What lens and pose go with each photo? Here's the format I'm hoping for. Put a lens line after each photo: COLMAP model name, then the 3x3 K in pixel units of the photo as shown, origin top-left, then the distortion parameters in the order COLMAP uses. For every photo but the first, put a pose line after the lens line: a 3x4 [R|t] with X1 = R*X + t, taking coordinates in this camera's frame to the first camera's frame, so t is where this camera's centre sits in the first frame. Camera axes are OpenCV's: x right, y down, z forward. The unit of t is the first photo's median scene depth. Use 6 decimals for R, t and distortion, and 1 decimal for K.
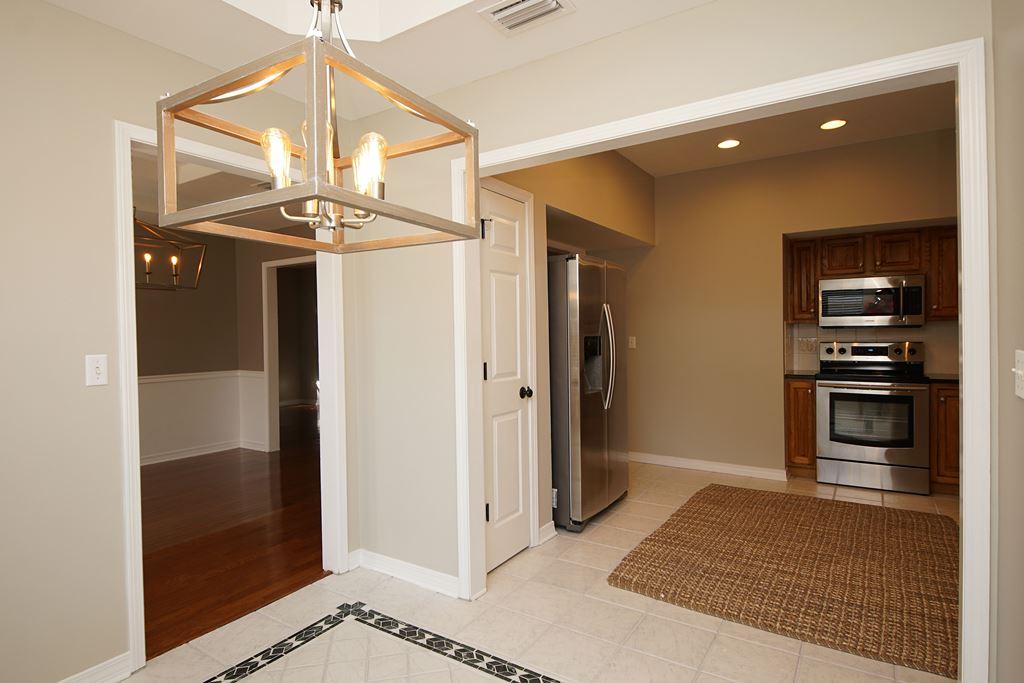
lens RADIAL K [[548.2, 0, 514.8], [0, 548.2, 339.3], [0, 0, 1]] dist [0.017572, -0.019132]
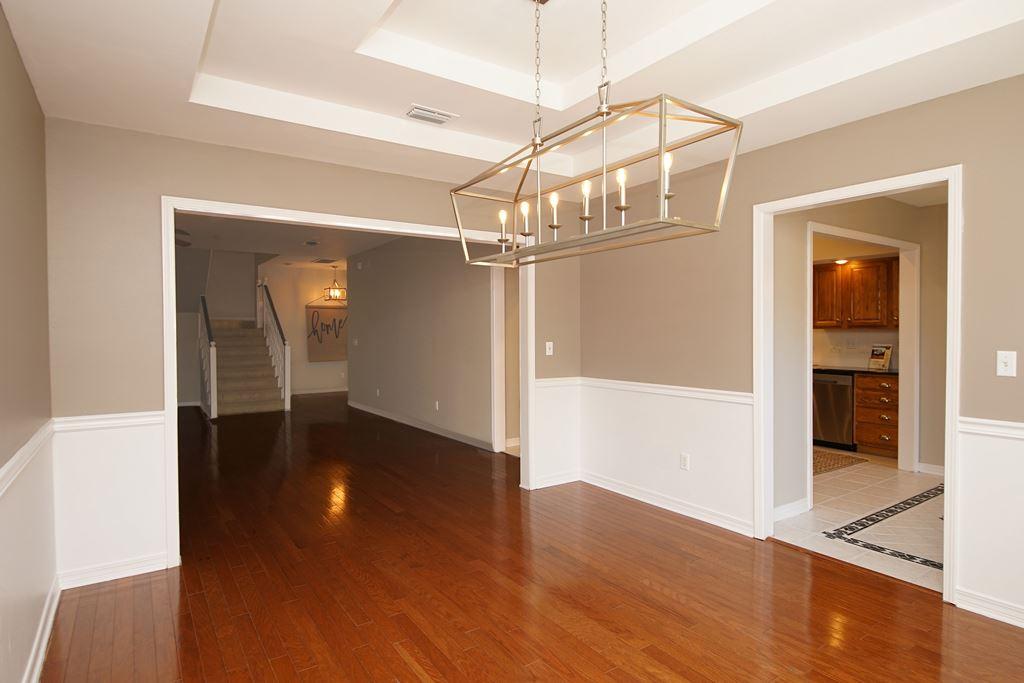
lens RADIAL K [[548.2, 0, 514.5], [0, 548.2, 339.4], [0, 0, 1]] dist [0.017572, -0.019132]
pose [[0.397160, 0.003004, 0.917745, -0.989630], [0.013702, 0.999864, -0.009203, 0.003985], [-0.917647, 0.016230, 0.397065, 0.624337]]
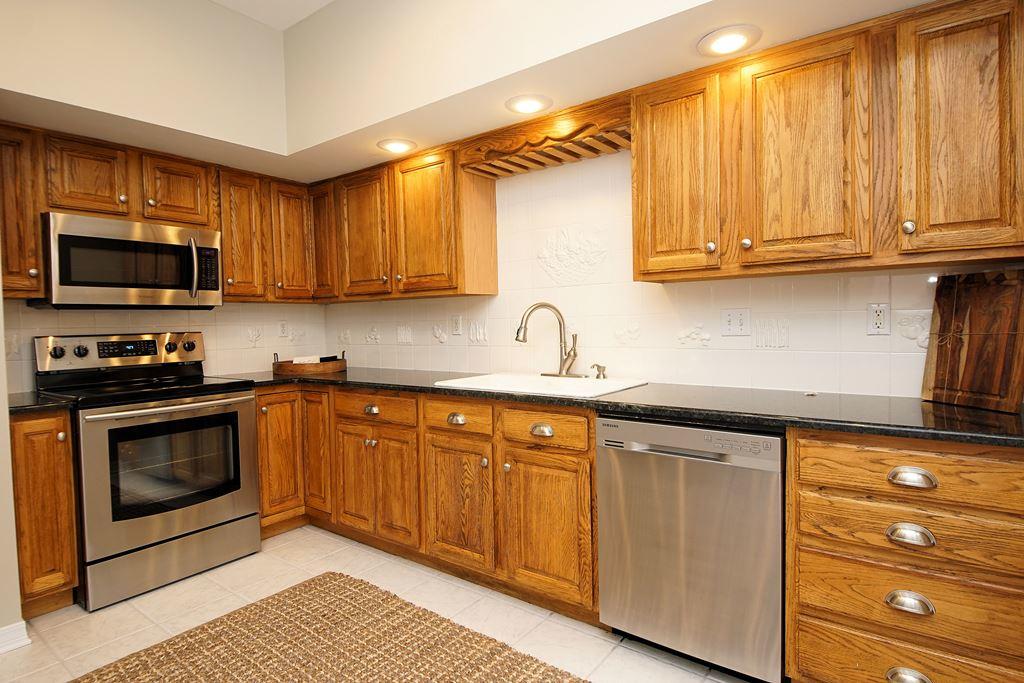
lens RADIAL K [[548.2, 0, 506.7], [0, 548.2, 343.4], [0, 0, 1]] dist [0.017572, -0.019132]
pose [[0.078298, -0.030204, 0.996472, 0.082306], [0.031994, 0.999102, 0.027770, 0.012214], [-0.996416, 0.029707, 0.079194, 0.560705]]
